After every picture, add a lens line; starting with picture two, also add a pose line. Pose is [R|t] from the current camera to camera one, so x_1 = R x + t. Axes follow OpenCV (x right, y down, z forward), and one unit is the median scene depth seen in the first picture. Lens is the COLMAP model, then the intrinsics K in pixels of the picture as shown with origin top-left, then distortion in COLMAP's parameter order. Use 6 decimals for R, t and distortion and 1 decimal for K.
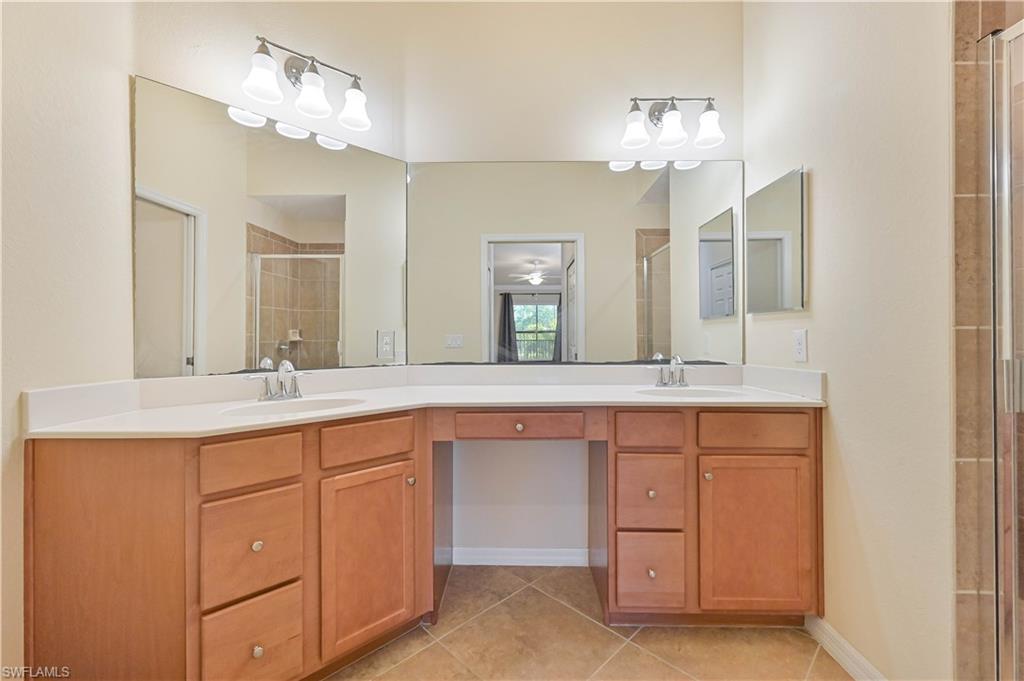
lens RADIAL K [[418.6, 0, 512.0], [0, 418.6, 340.5], [0, 0, 1]] dist [0.000676, 0.000103]
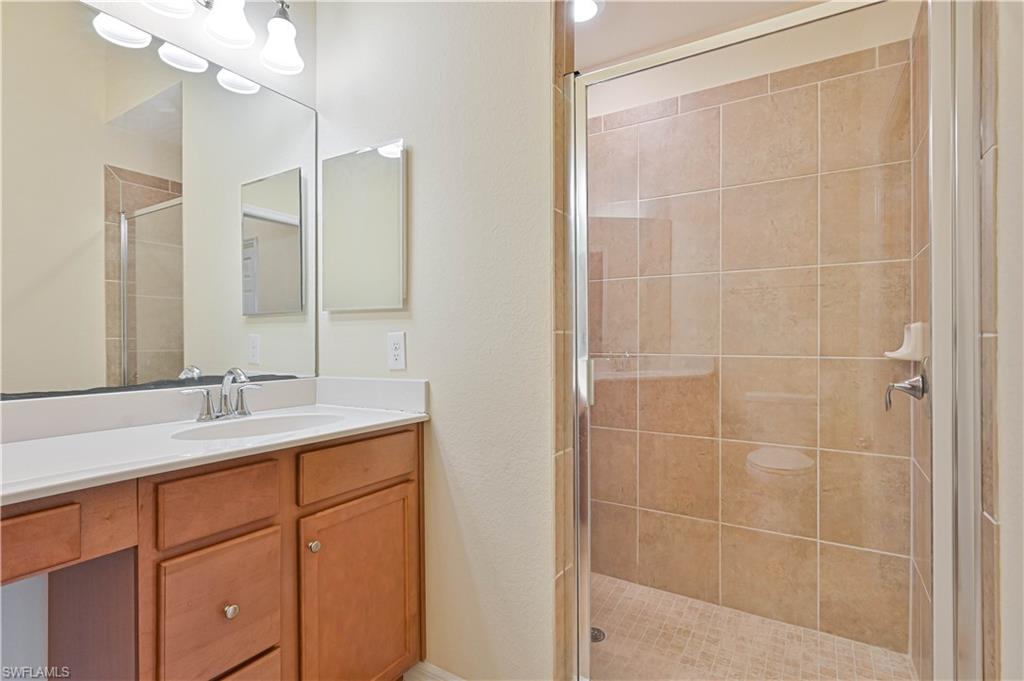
lens RADIAL K [[490.4, 0, 513.7], [0, 490.4, 343.1], [0, 0, 1]] dist [-0.005487, -0.000197]
pose [[0.499707, 0.000962, 0.866194, -0.054381], [0.006038, 0.999971, -0.004594, 0.002237], [-0.866173, 0.007525, 0.499687, 0.317453]]
